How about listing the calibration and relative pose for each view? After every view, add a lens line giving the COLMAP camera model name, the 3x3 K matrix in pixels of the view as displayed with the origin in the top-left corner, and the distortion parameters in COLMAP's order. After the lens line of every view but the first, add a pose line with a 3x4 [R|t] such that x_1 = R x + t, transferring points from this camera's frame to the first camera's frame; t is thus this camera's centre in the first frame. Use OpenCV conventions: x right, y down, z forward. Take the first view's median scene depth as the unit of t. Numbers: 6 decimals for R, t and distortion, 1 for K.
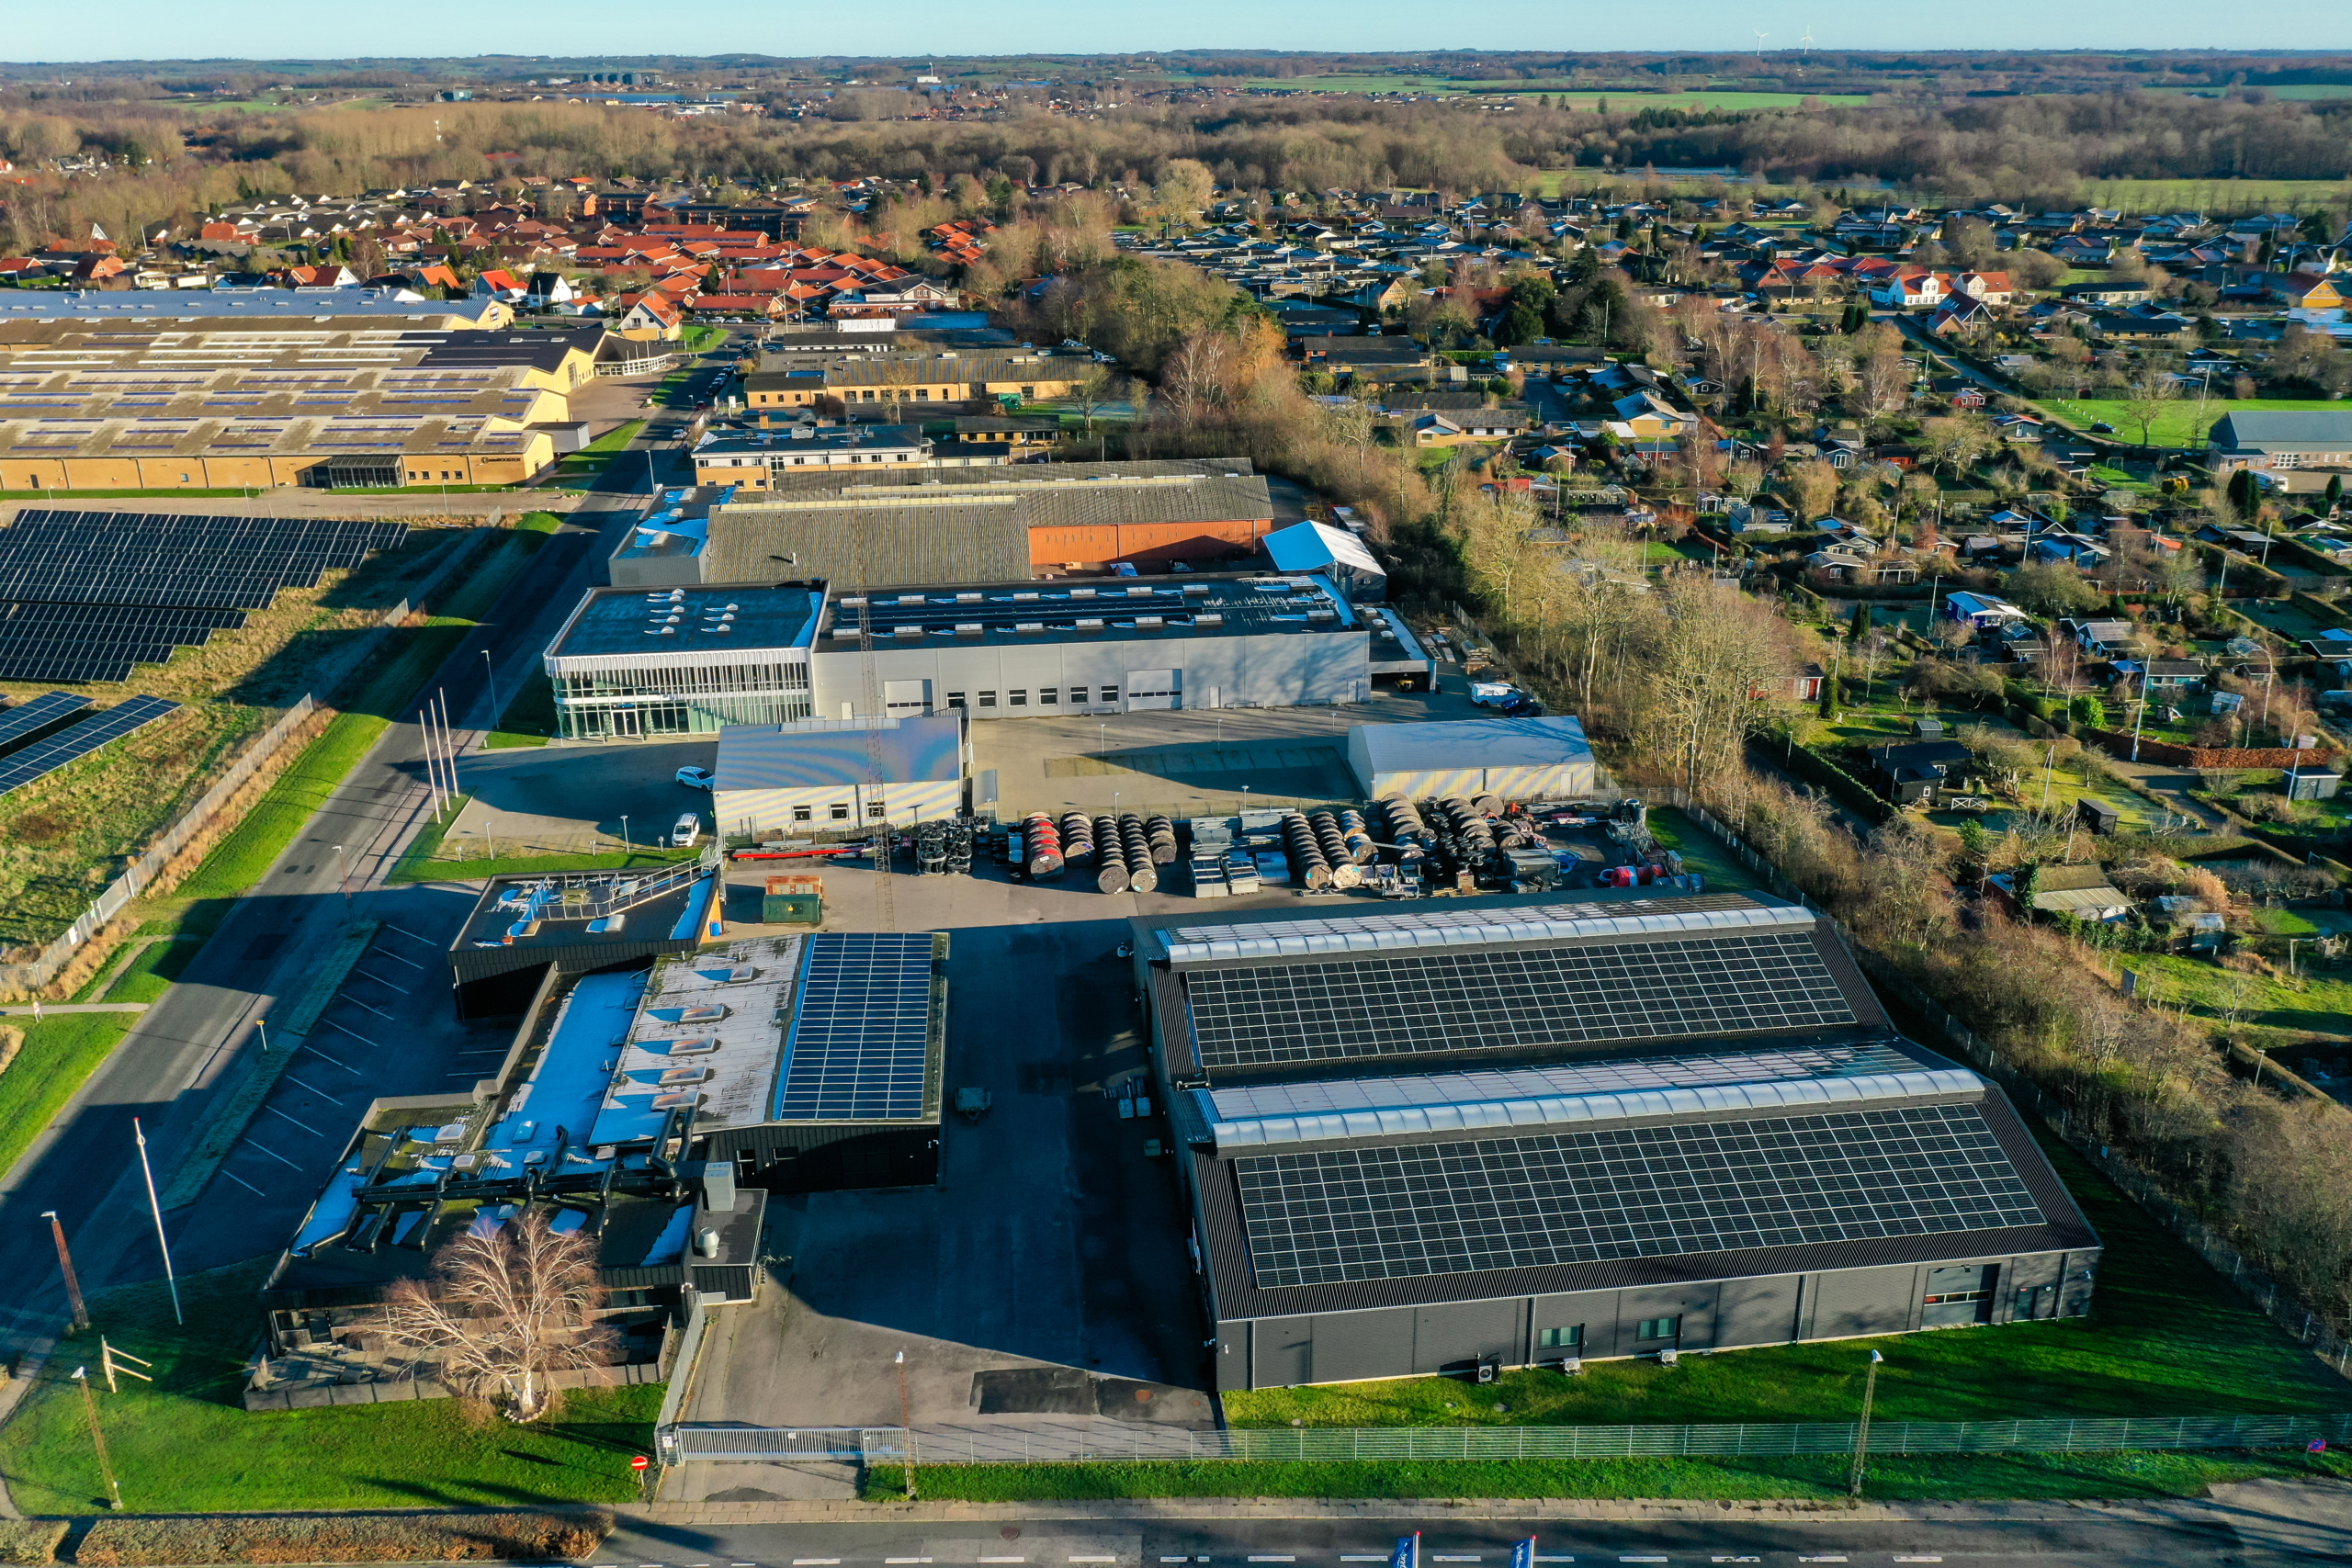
lens RADIAL K [[1873.7, 0, 1188.5], [0, 1873.7, 798.1], [0, 0, 1]] dist [0.000371, -0.002234]
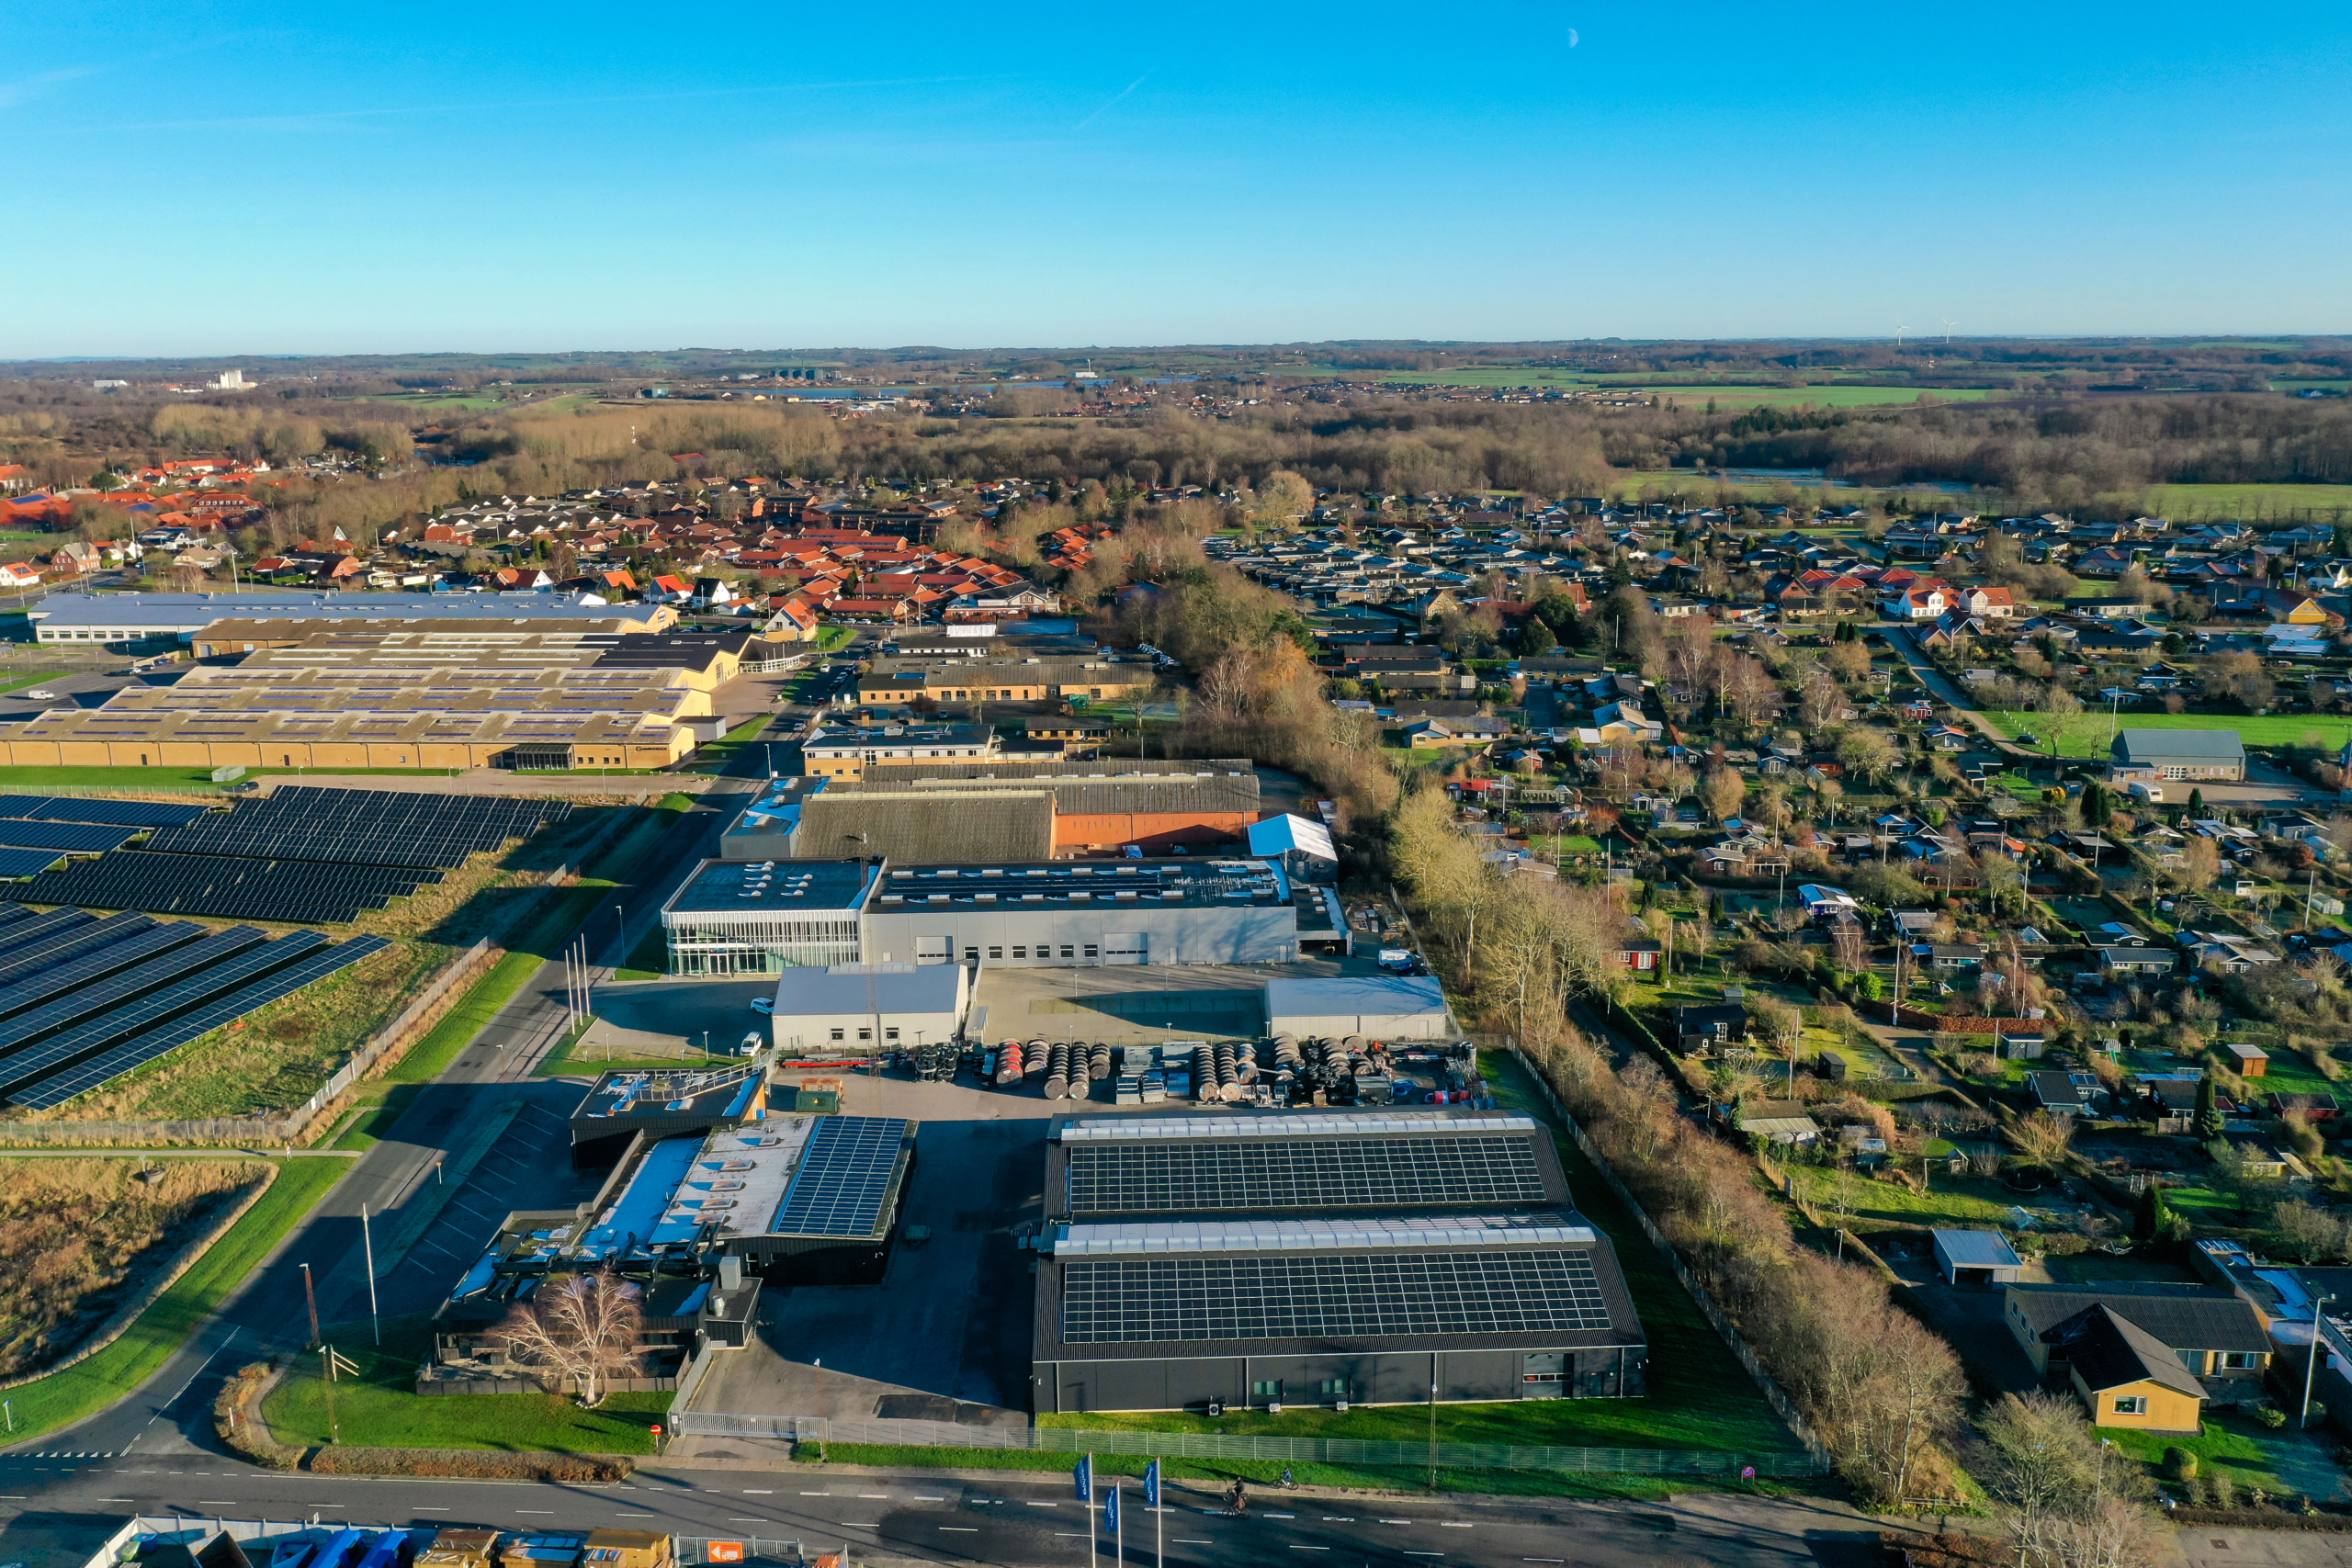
lens RADIAL K [[1873.7, 0, 1171.3], [0, 1873.7, 769.1], [0, 0, 1]] dist [0.000371, -0.002234]
pose [[0.996098, 0.016317, -0.086735, 0.112308], [-0.029482, 0.987825, -0.152751, 0.014271], [0.083186, 0.154712, 0.984451, -0.252999]]
